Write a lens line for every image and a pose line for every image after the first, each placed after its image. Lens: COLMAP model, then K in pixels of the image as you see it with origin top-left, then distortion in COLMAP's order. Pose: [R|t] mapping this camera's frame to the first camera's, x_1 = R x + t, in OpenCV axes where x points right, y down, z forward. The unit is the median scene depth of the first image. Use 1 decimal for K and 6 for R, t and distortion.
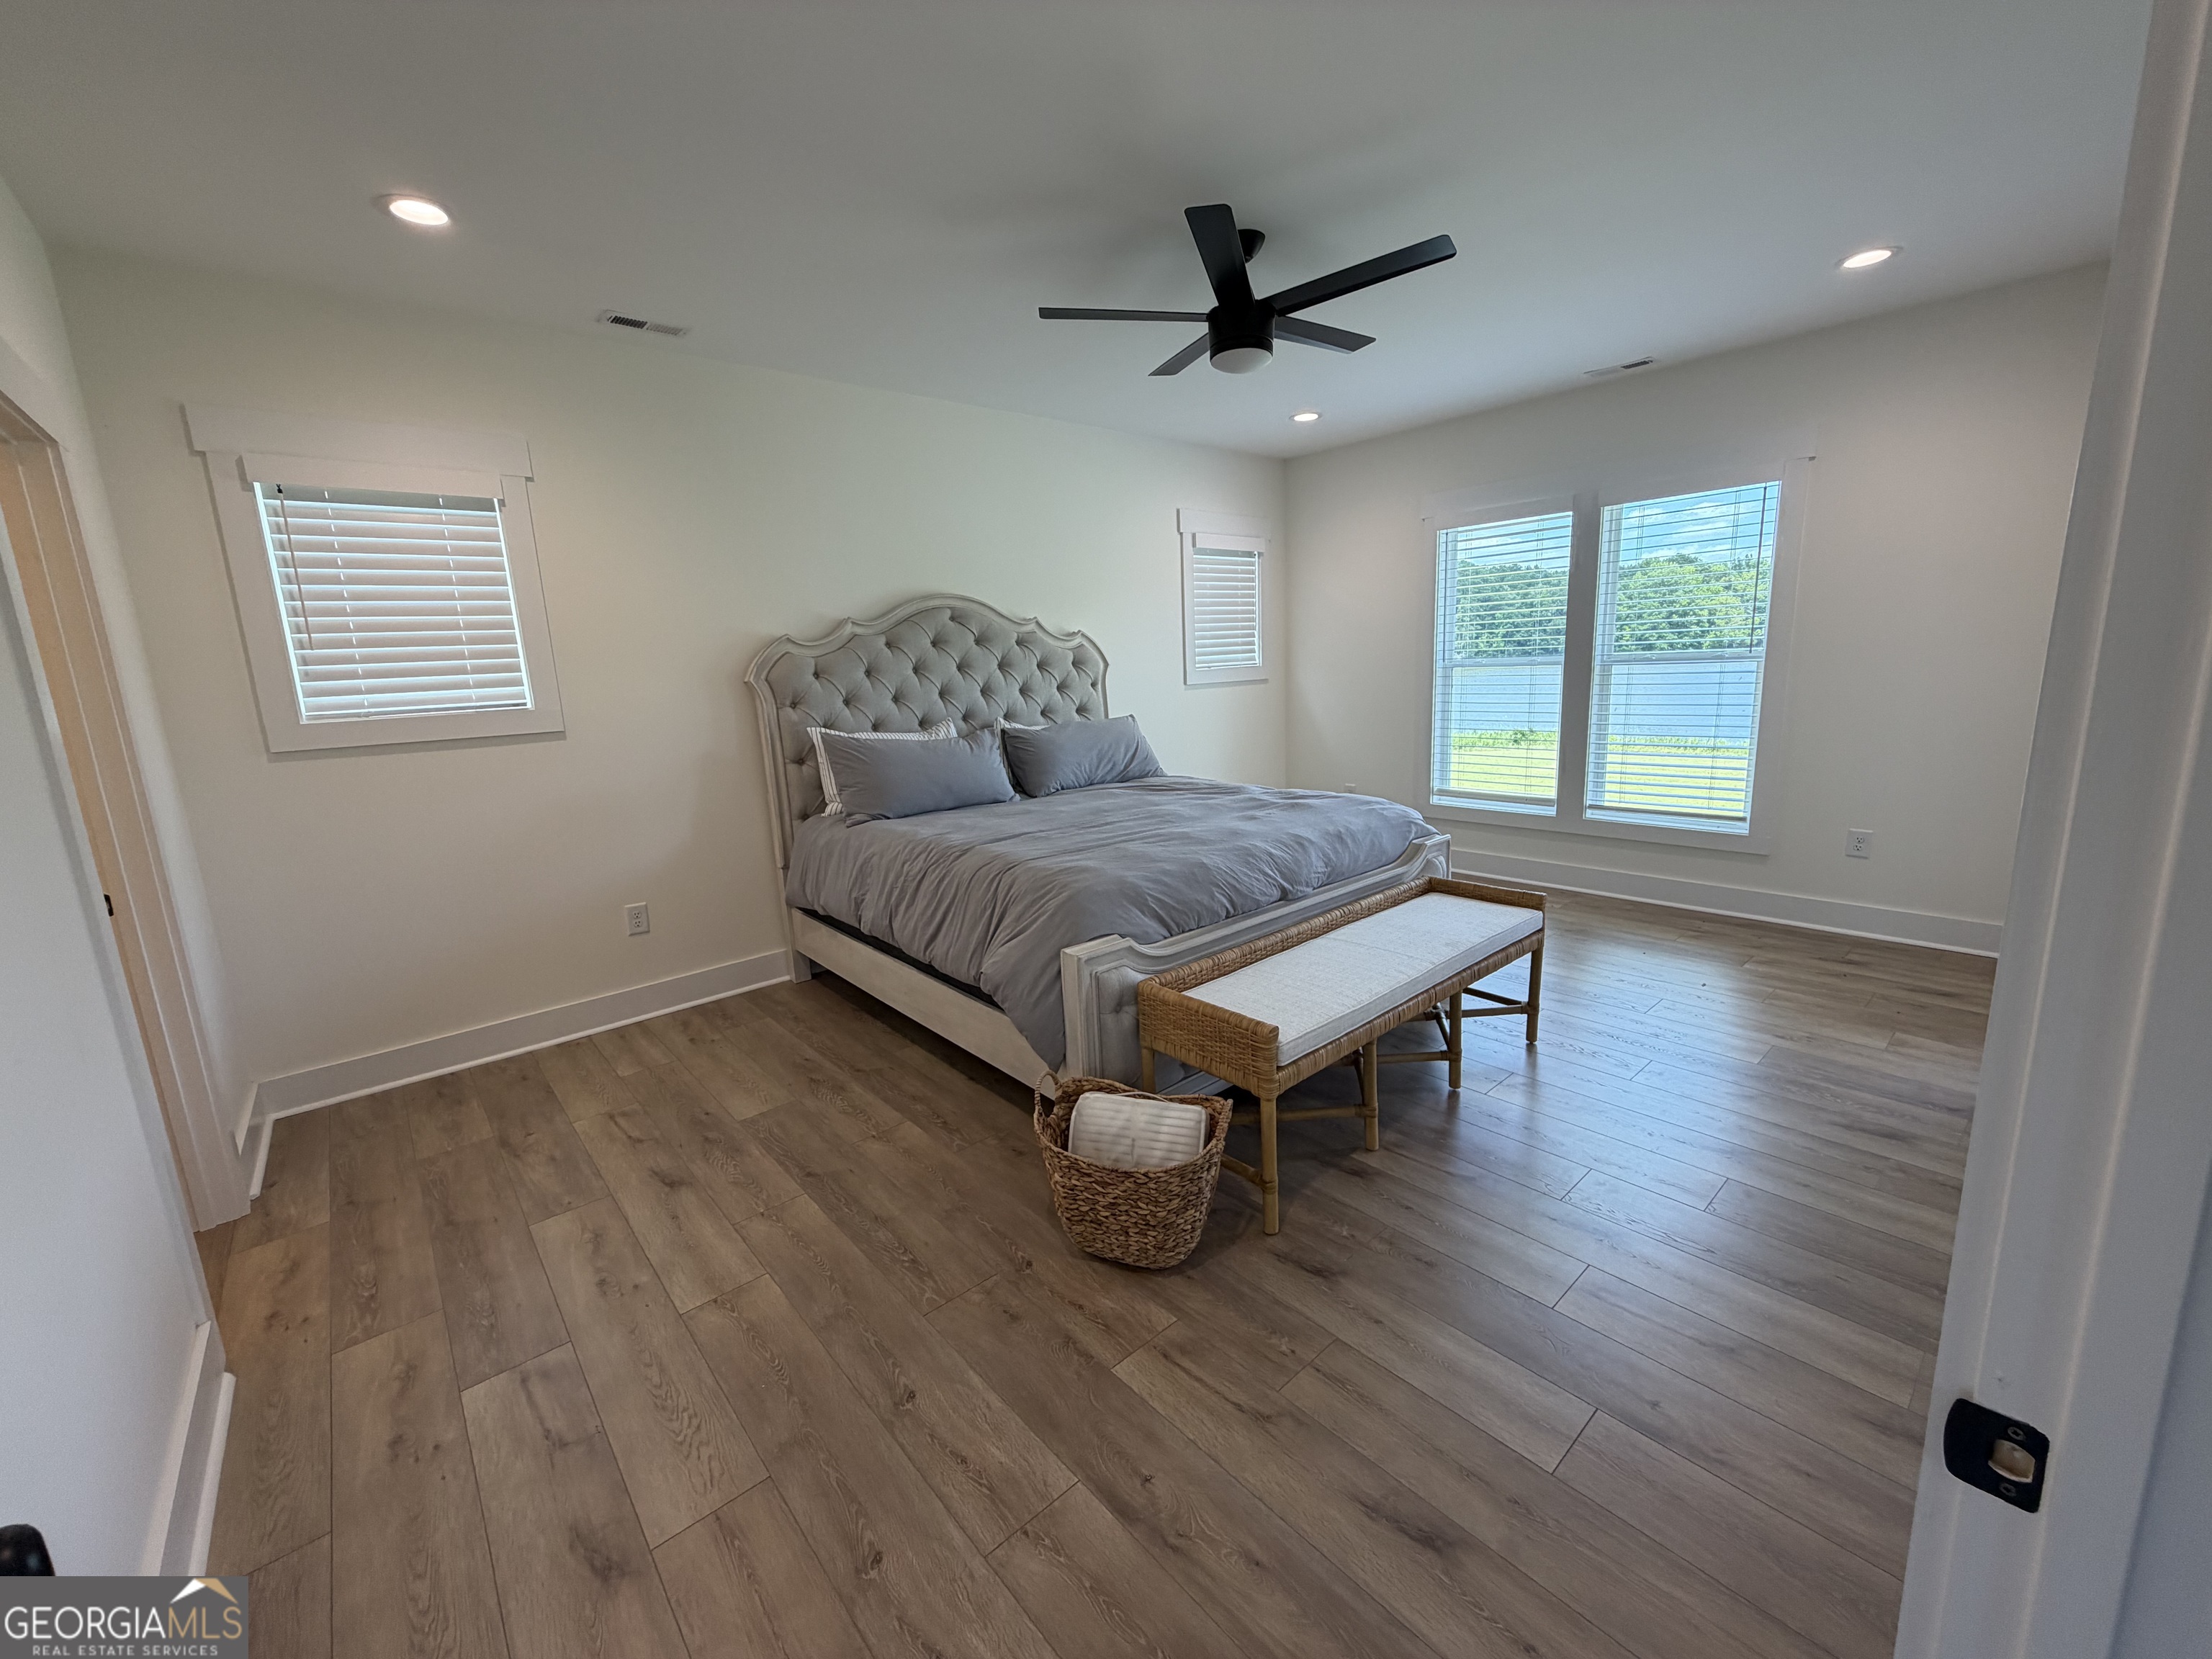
lens RADIAL K [[879.0, 0, 1102.3], [0, 879.0, 835.6], [0, 0, 1]] dist [-0.001469, 0.000628]
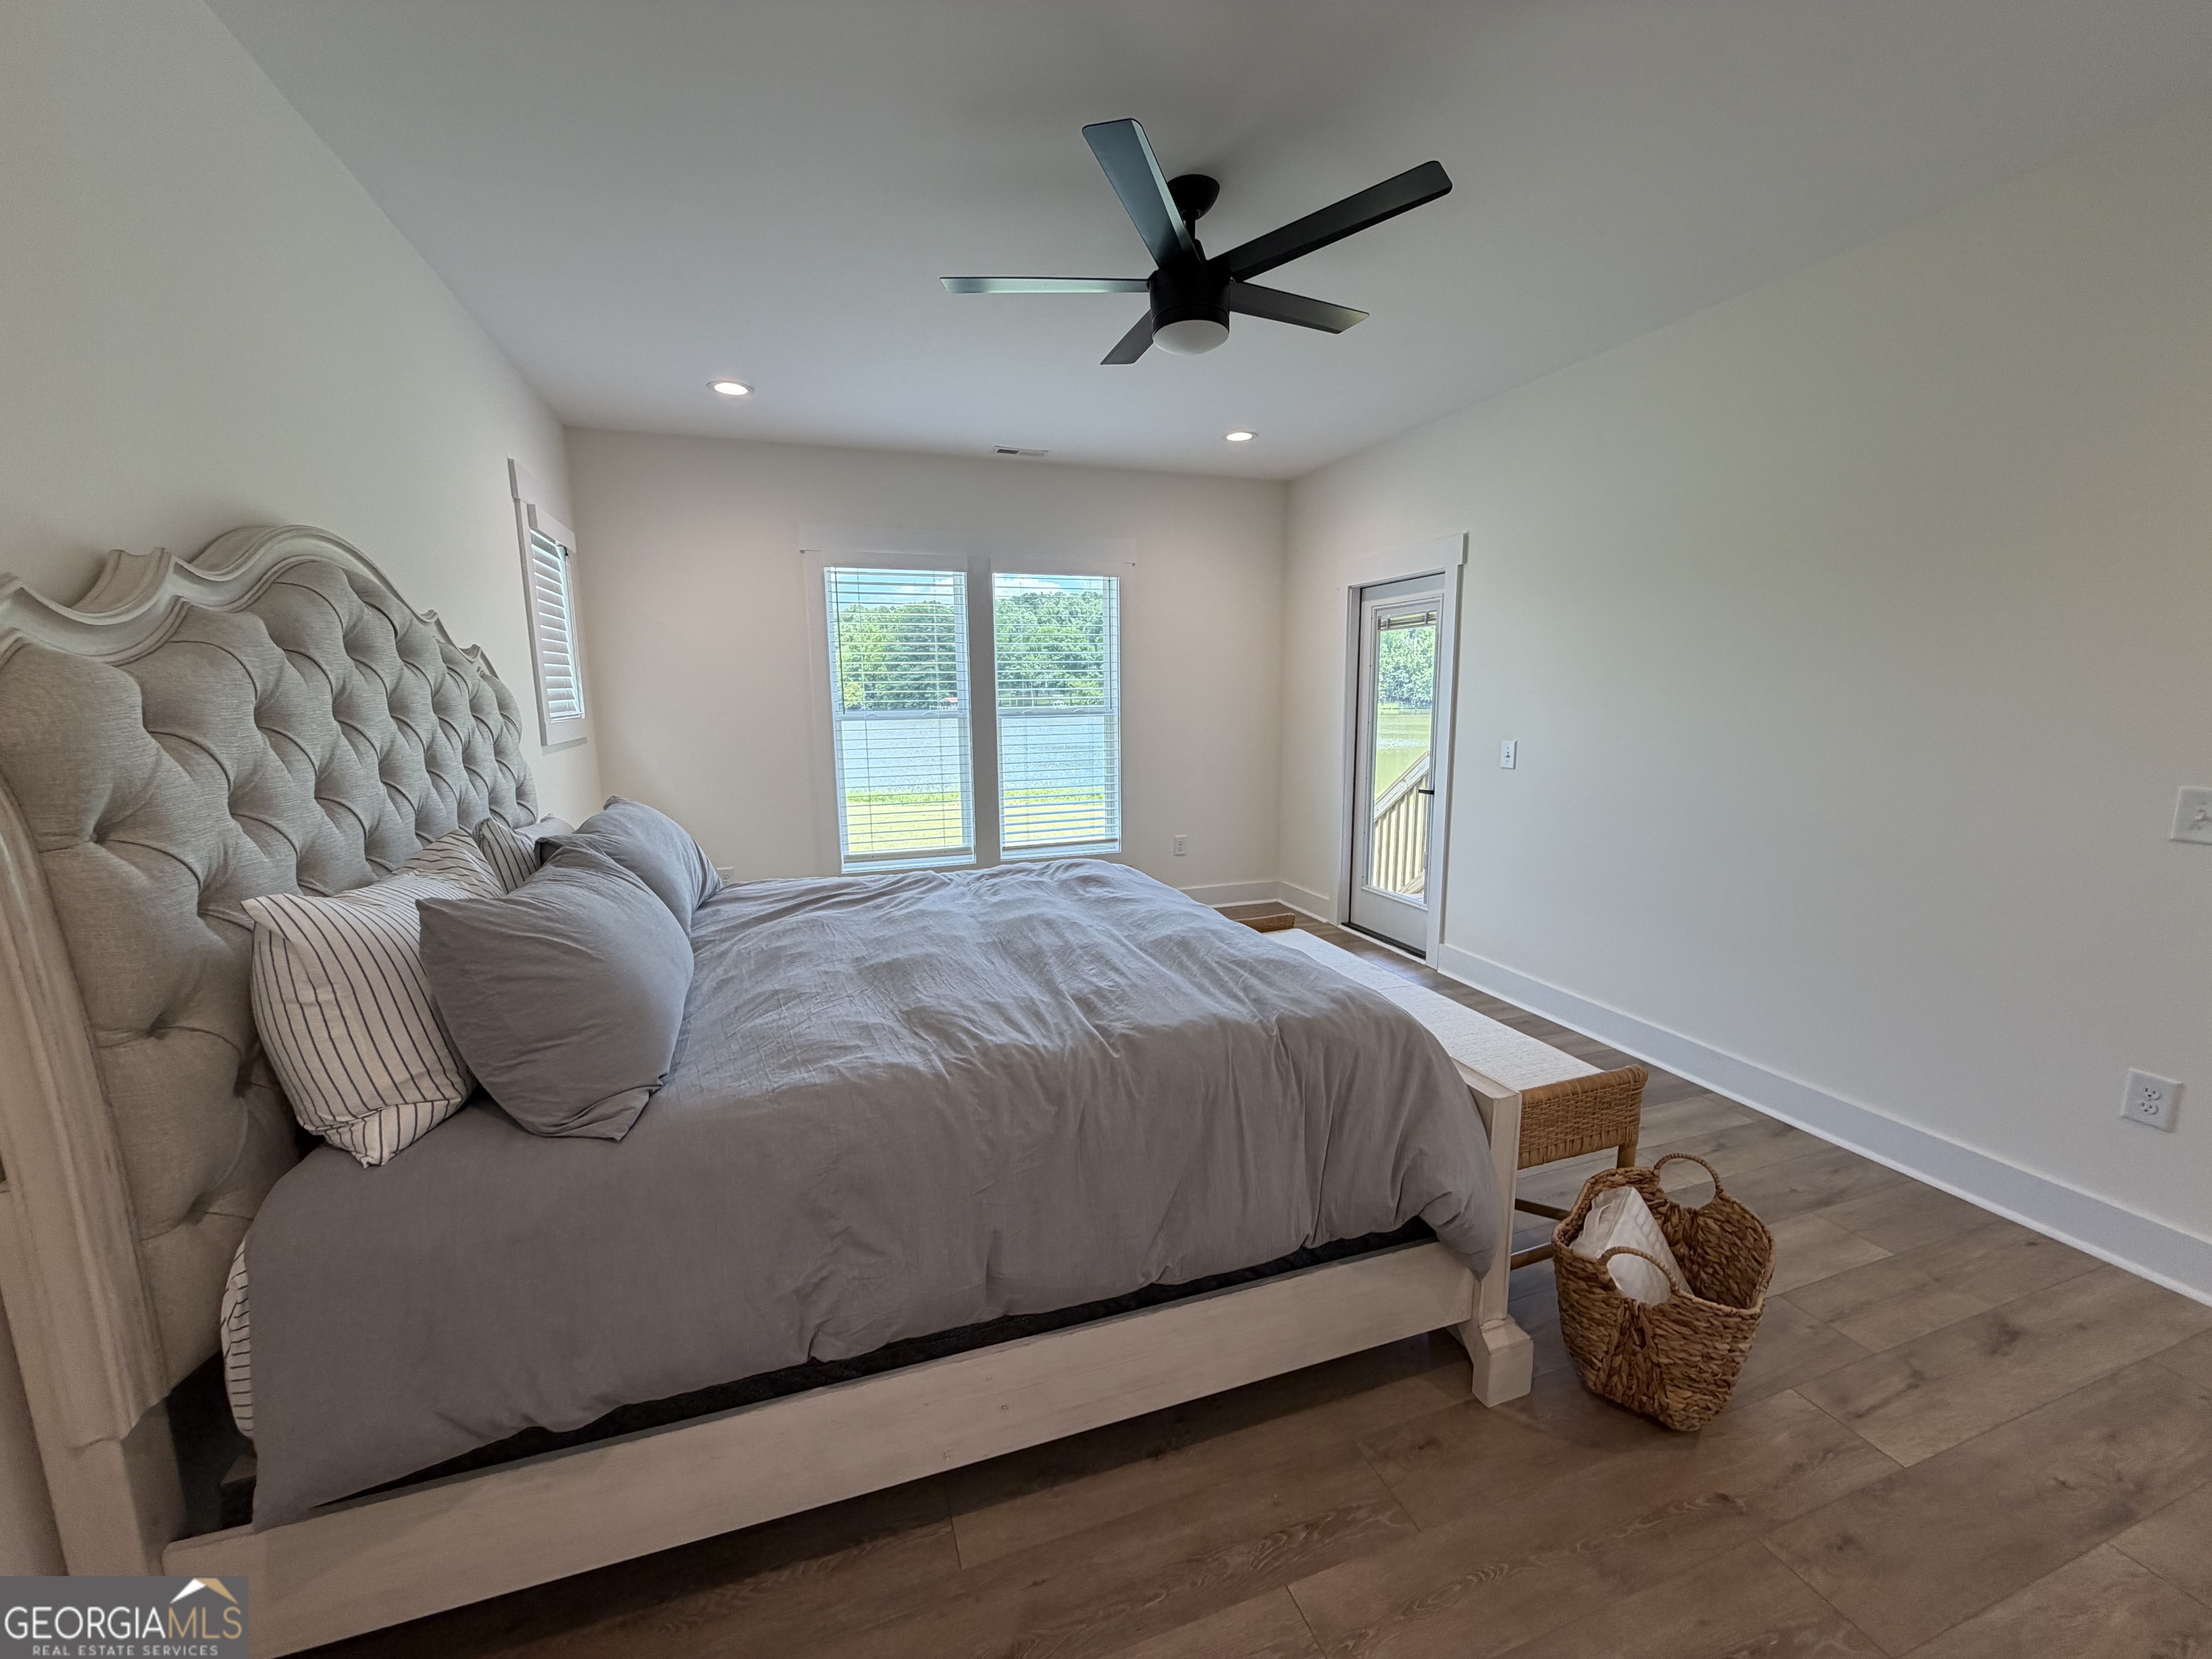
lens RADIAL K [[879.0, 0, 1099.8], [0, 879.0, 832.0], [0, 0, 1]] dist [-0.001469, 0.000628]
pose [[0.371206, -0.111790, 0.921797, -0.407603], [0.175905, 0.983217, 0.048402, -0.089023], [-0.911737, 0.144181, 0.384640, 0.502635]]
